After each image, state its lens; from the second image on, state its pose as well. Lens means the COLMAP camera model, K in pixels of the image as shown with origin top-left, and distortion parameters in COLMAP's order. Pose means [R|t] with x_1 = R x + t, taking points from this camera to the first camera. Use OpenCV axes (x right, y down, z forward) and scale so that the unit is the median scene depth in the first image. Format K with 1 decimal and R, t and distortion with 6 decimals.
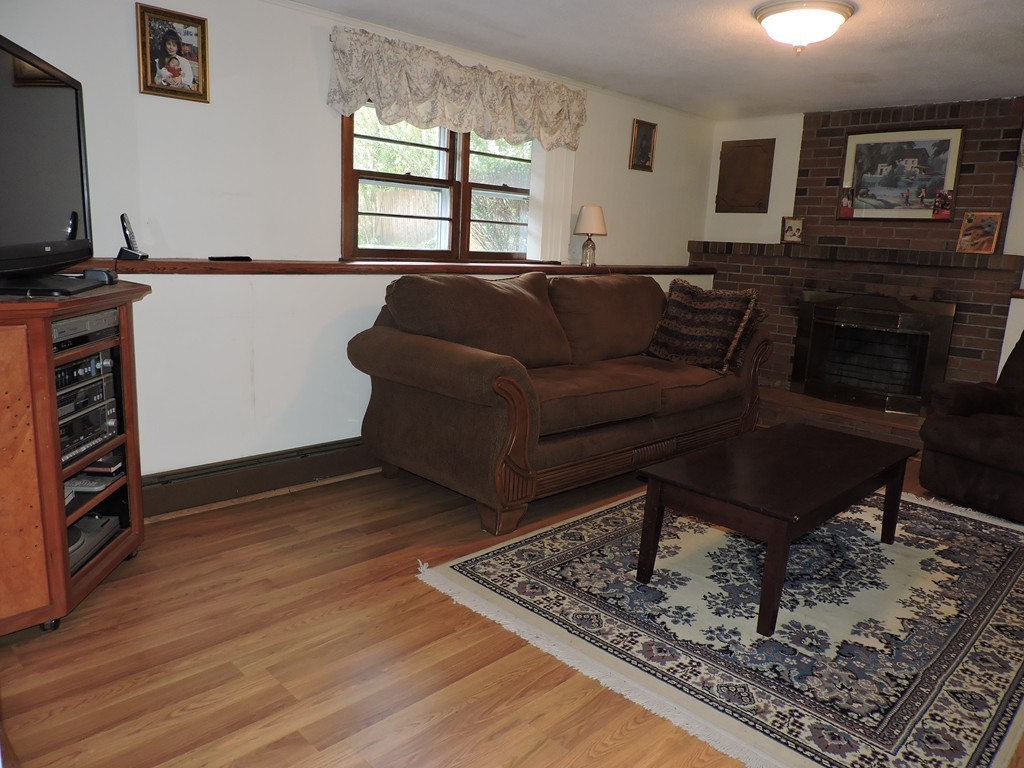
lens RADIAL K [[727.7, 0, 517.1], [0, 727.7, 388.3], [0, 0, 1]] dist [-0.017331, -0.002257]
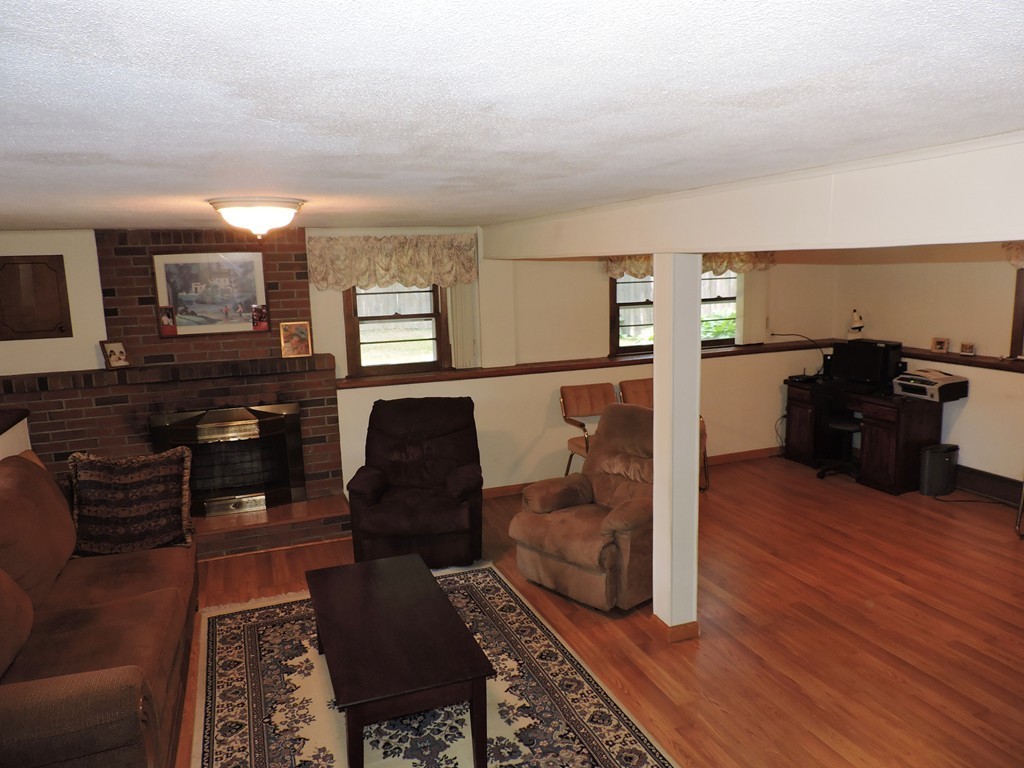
lens RADIAL K [[727.7, 0, 517.1], [0, 727.7, 388.3], [0, 0, 1]] dist [-0.017331, -0.002257]
pose [[0.404967, -0.210652, 0.889735, -0.272512], [0.225635, 0.966027, 0.126016, -0.196113], [-0.886054, 0.149723, 0.438739, 0.161158]]
